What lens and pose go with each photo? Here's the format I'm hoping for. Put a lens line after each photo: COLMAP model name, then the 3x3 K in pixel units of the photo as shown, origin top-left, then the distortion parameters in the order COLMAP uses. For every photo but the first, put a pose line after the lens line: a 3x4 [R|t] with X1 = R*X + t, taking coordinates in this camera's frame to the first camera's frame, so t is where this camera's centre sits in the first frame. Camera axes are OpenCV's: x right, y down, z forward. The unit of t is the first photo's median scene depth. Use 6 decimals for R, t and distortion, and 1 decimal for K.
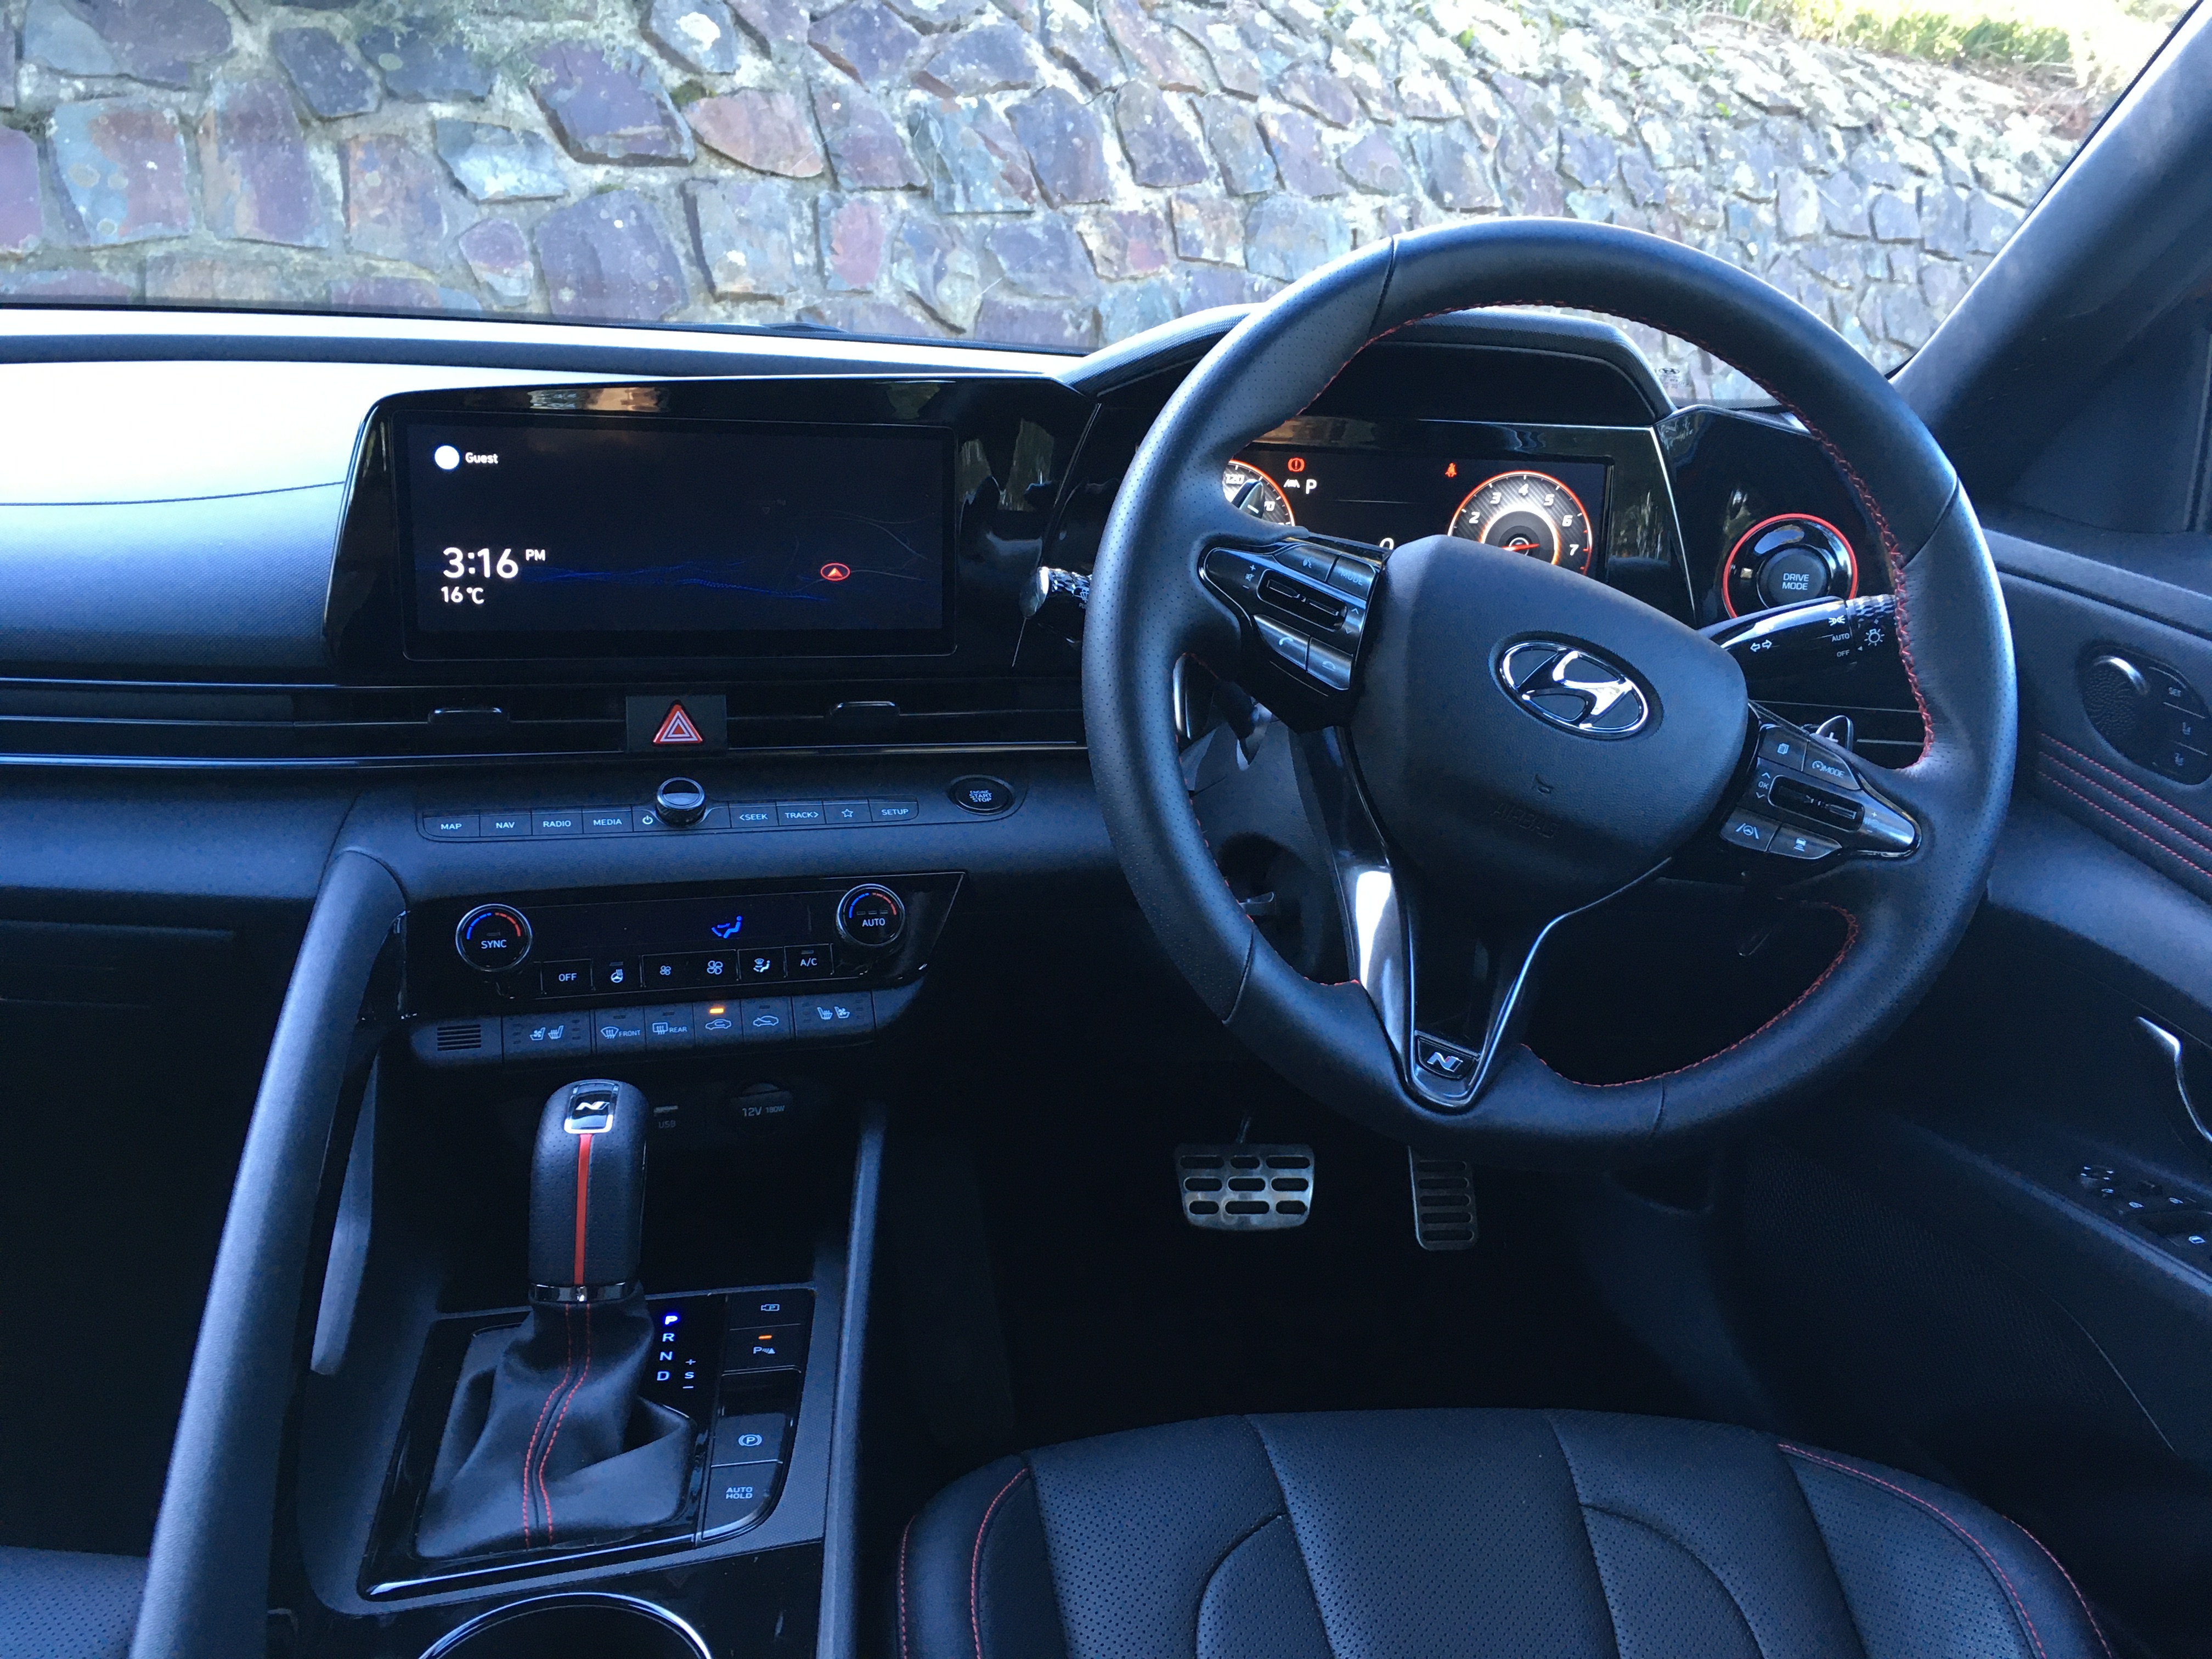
lens RADIAL K [[1916.7, 0, 1106.0], [0, 1916.7, 829.5], [0, 0, 1]] dist [0.093564, -0.132245]
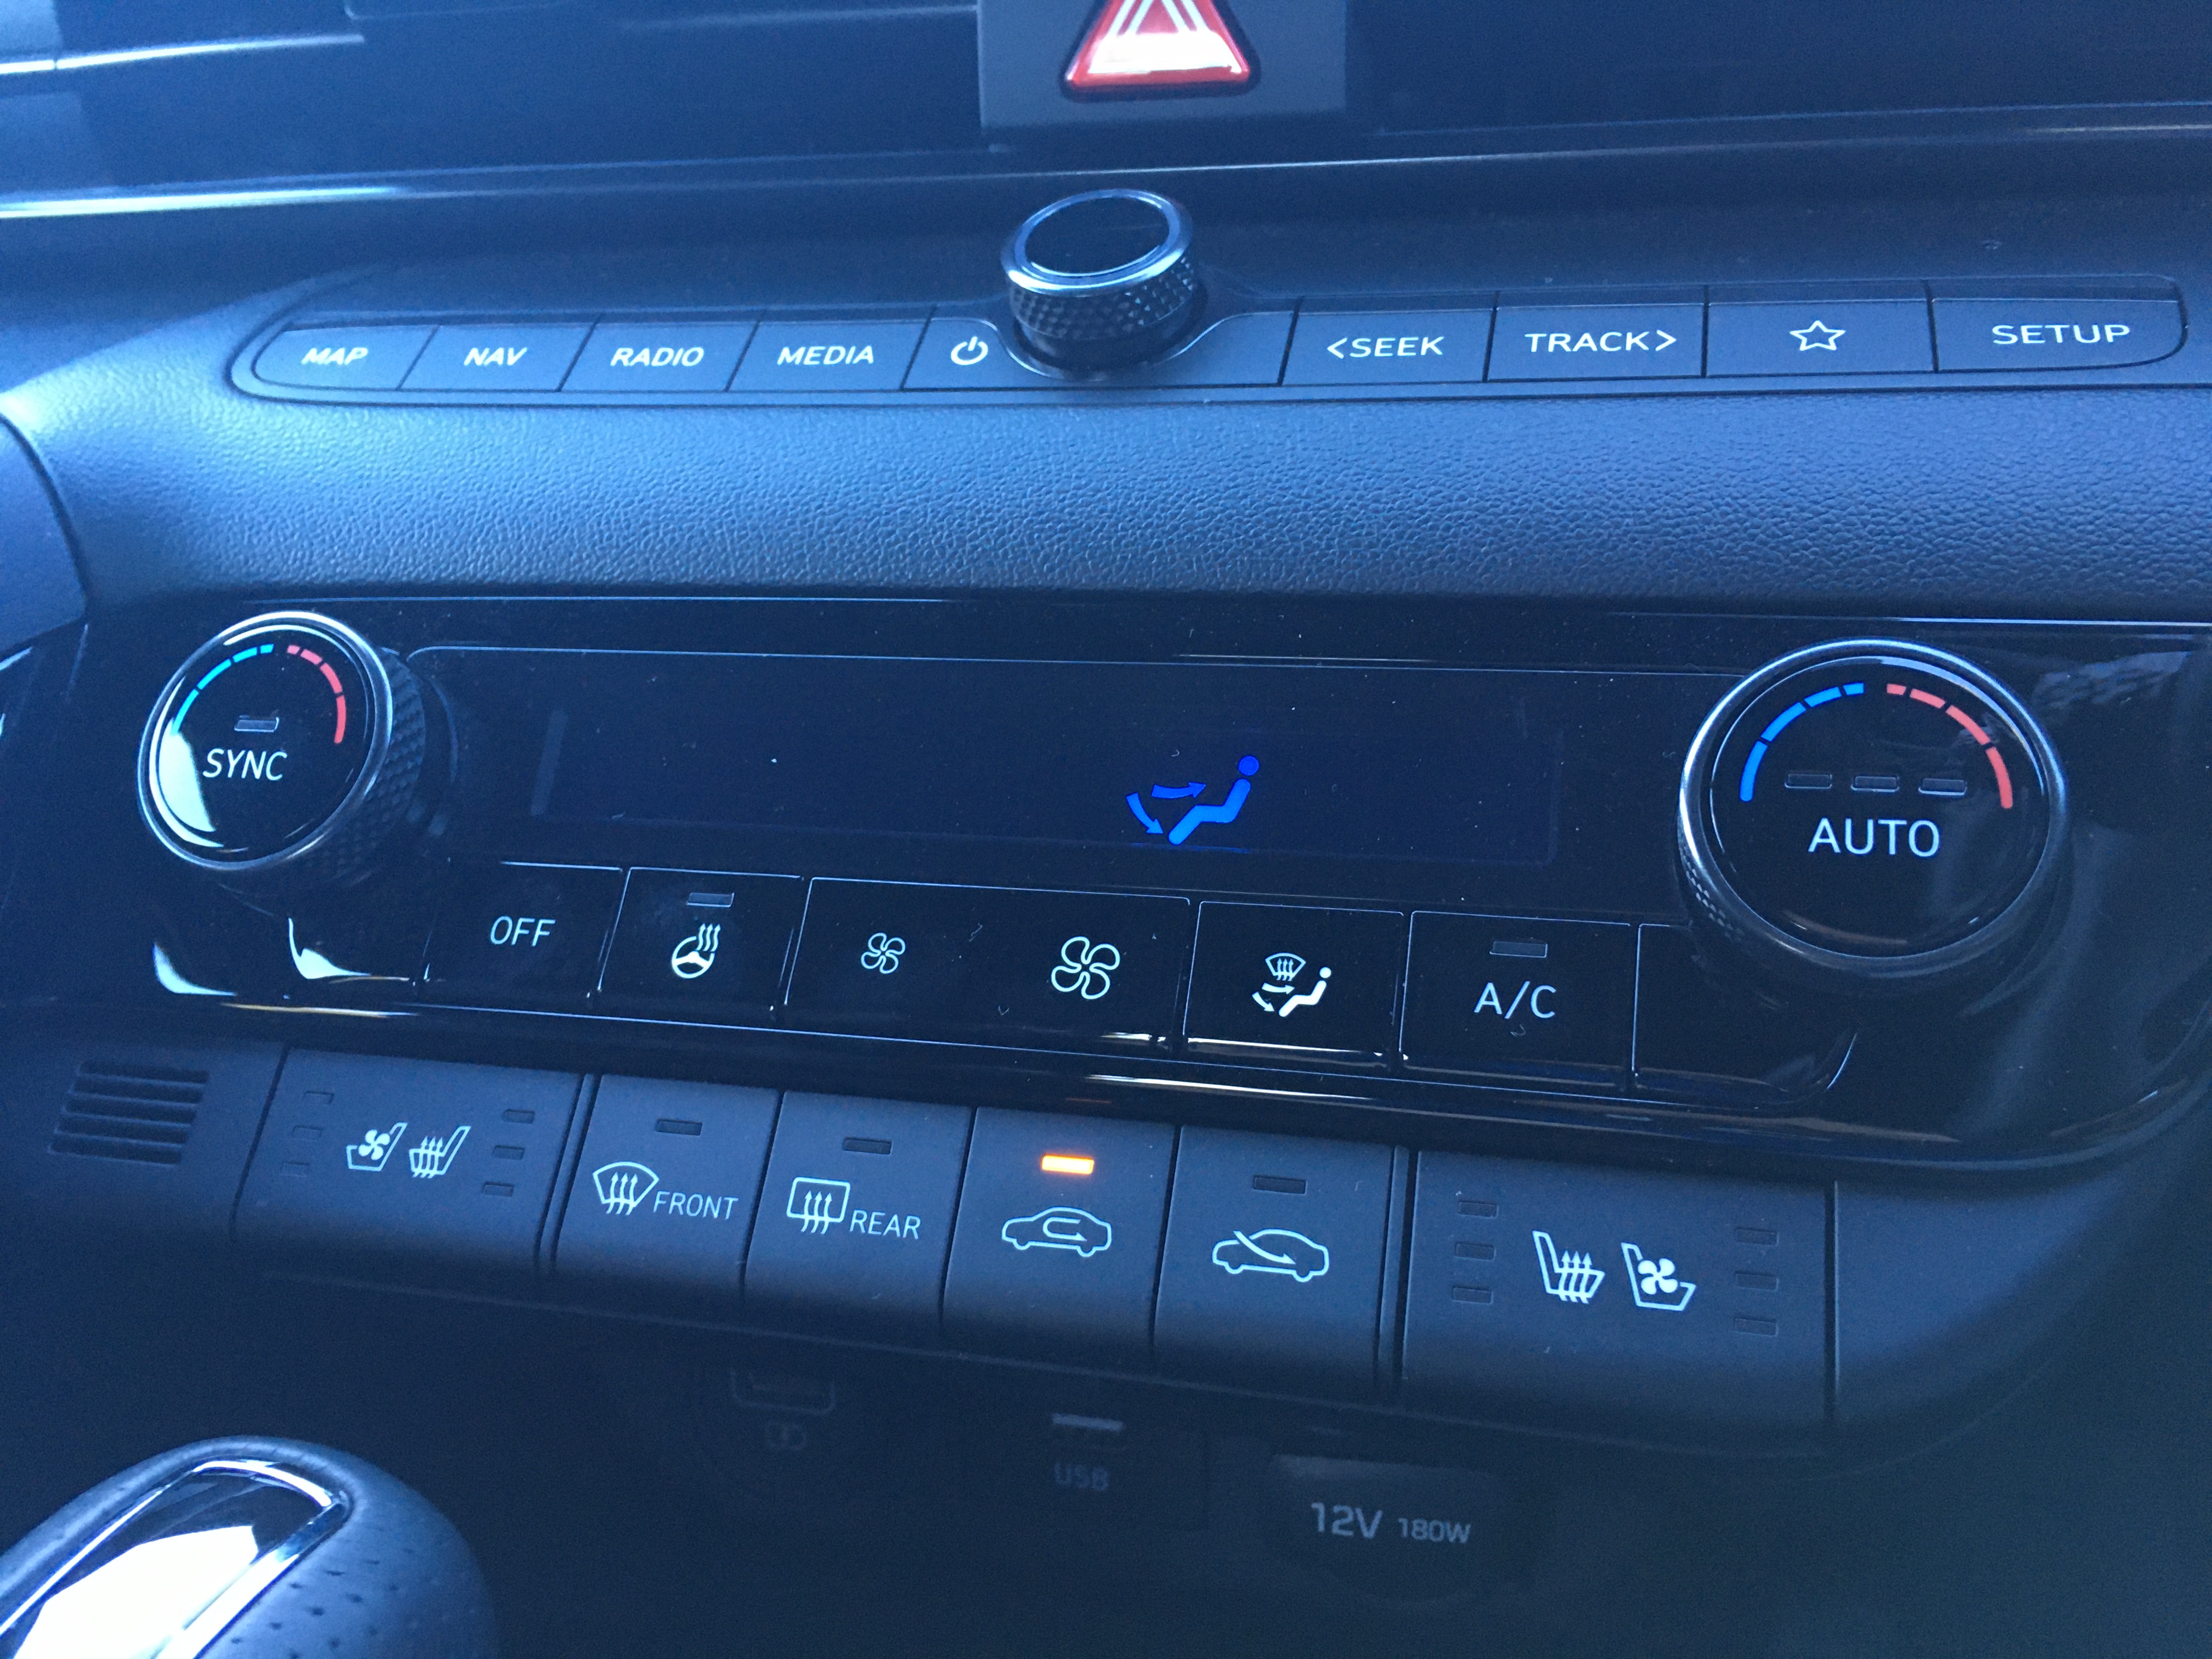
lens RADIAL K [[1916.7, 0, 1106.0], [0, 1916.7, 829.5], [0, 0, 1]] dist [0.093564, -0.132245]
pose [[0.843542, 0.091340, -0.529240, -0.084453], [-0.079979, 0.995808, 0.044387, 0.045291], [0.531075, 0.004885, 0.847311, 0.804487]]
